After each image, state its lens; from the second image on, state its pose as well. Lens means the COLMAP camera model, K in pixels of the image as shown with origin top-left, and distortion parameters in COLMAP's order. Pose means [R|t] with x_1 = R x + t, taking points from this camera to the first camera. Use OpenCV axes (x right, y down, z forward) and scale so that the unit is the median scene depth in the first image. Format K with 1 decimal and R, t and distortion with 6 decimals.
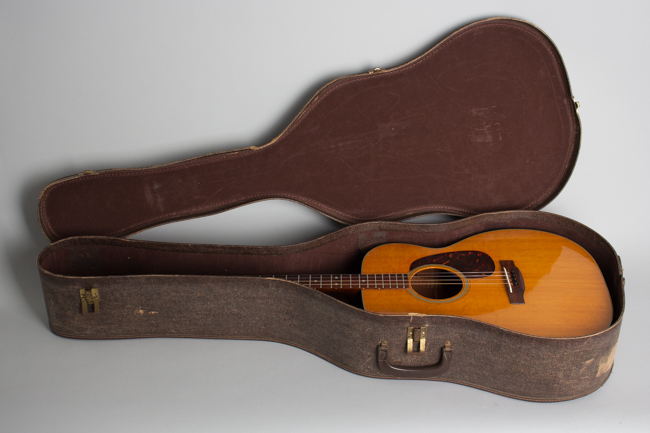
lens RADIAL K [[889.9, 0, 325.0], [0, 889.9, 216.5], [0, 0, 1]] dist [0.089208, 0.054295]
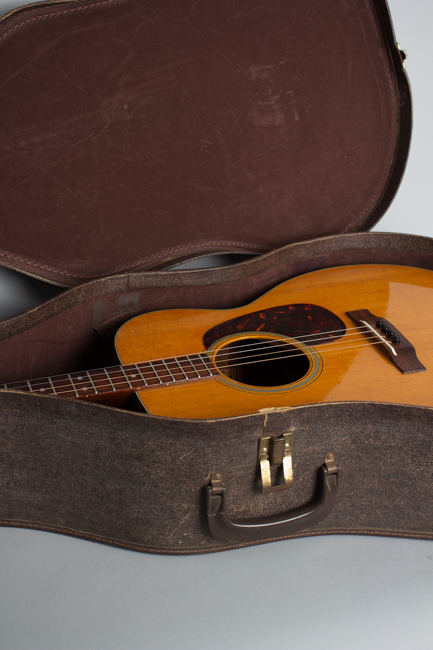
lens RADIAL K [[1079.7, 0, 216.3], [0, 1079.7, 308.3], [0, 0, 1]] dist [0.193064, 0.015101]
pose [[0.936394, -0.119650, 0.329925, -0.120048], [0.142230, 0.988807, -0.045078, 0.070543], [-0.320838, 0.089136, 0.942930, 0.390198]]
